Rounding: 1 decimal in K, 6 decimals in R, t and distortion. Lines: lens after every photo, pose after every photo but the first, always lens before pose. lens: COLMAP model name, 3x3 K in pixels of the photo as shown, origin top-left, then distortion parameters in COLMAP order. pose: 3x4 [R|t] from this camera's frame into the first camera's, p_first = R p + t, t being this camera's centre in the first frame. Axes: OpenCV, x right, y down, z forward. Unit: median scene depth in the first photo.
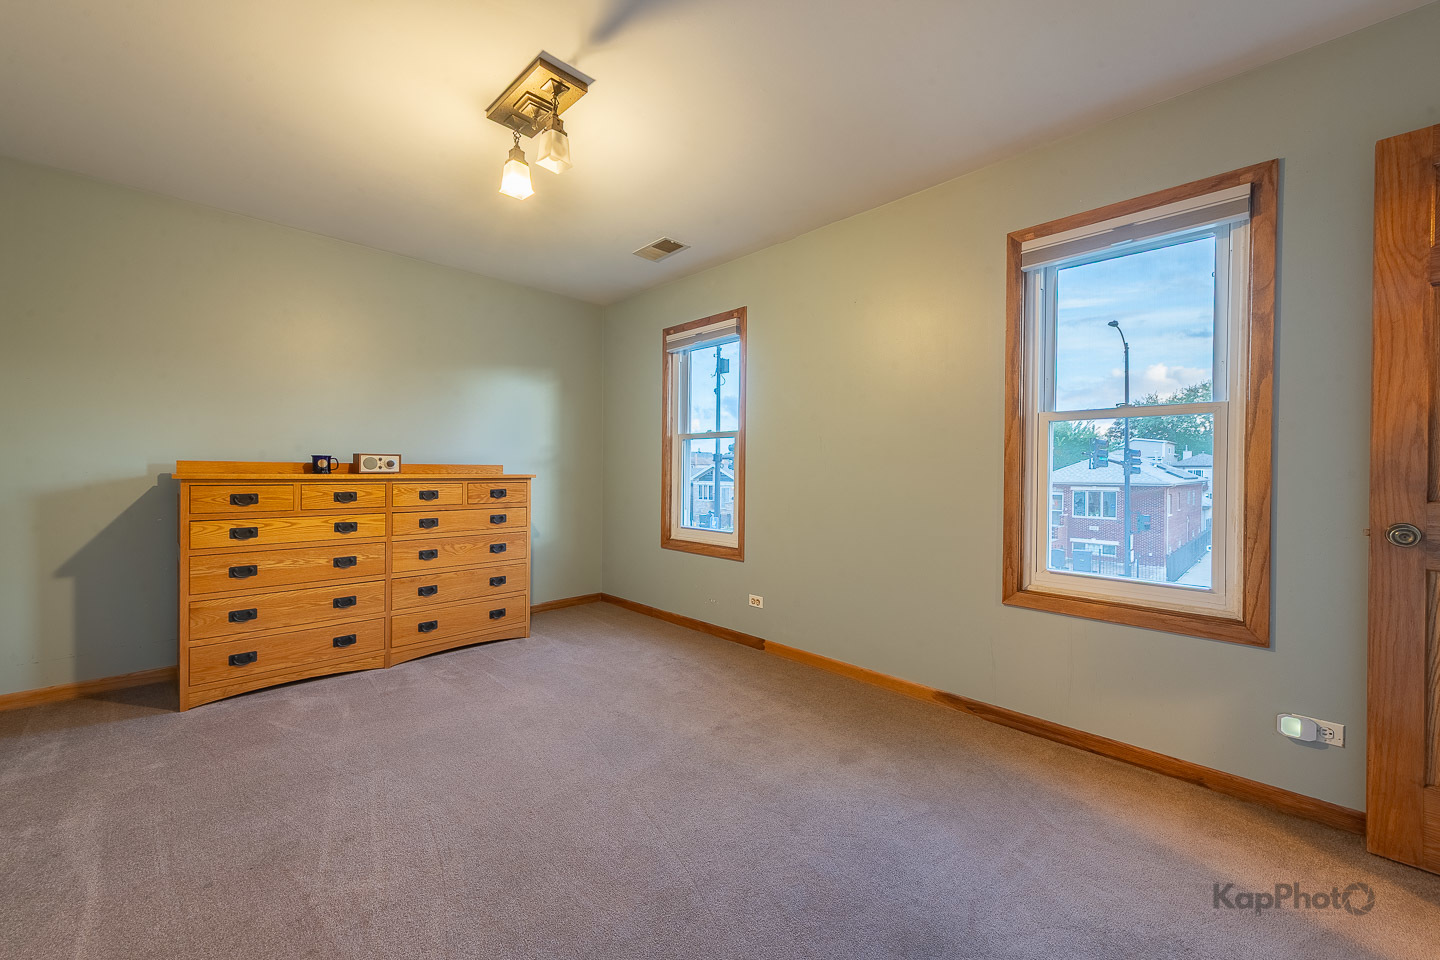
lens RADIAL K [[565.2, 0, 721.0], [0, 565.2, 473.3], [0, 0, 1]] dist [0.006776, -0.001479]
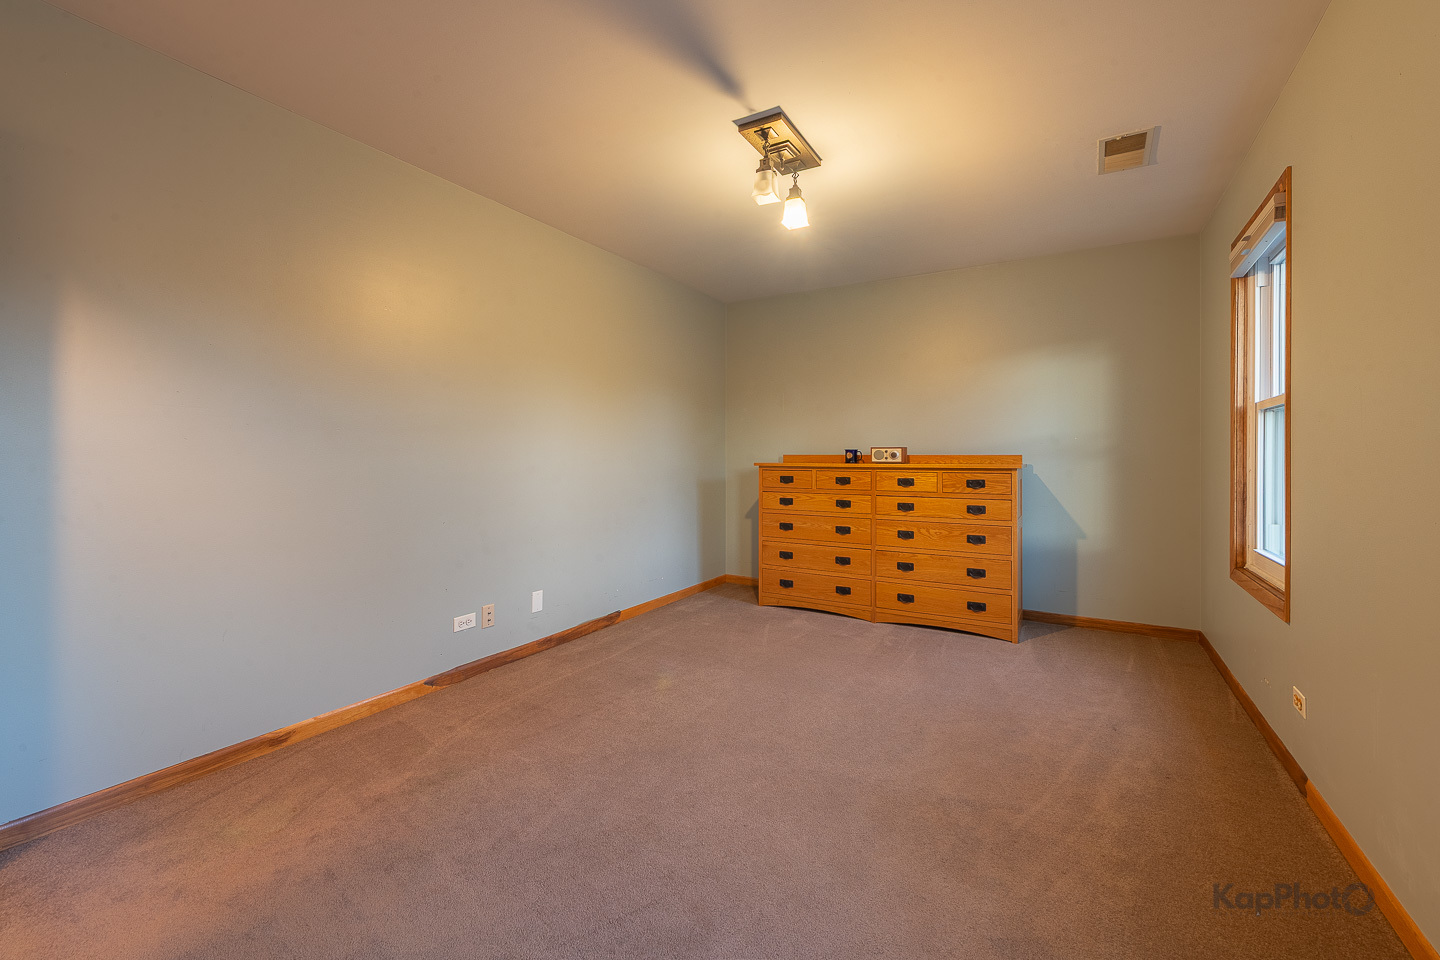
lens RADIAL K [[565.2, 0, 757.3], [0, 565.2, 453.8], [0, 0, 1]] dist [0.006776, -0.001479]
pose [[0.292558, -0.012482, -0.956166, 0.479165], [-0.004895, 0.999882, -0.014550, -0.000621], [0.956235, 0.008938, 0.292463, 0.381058]]
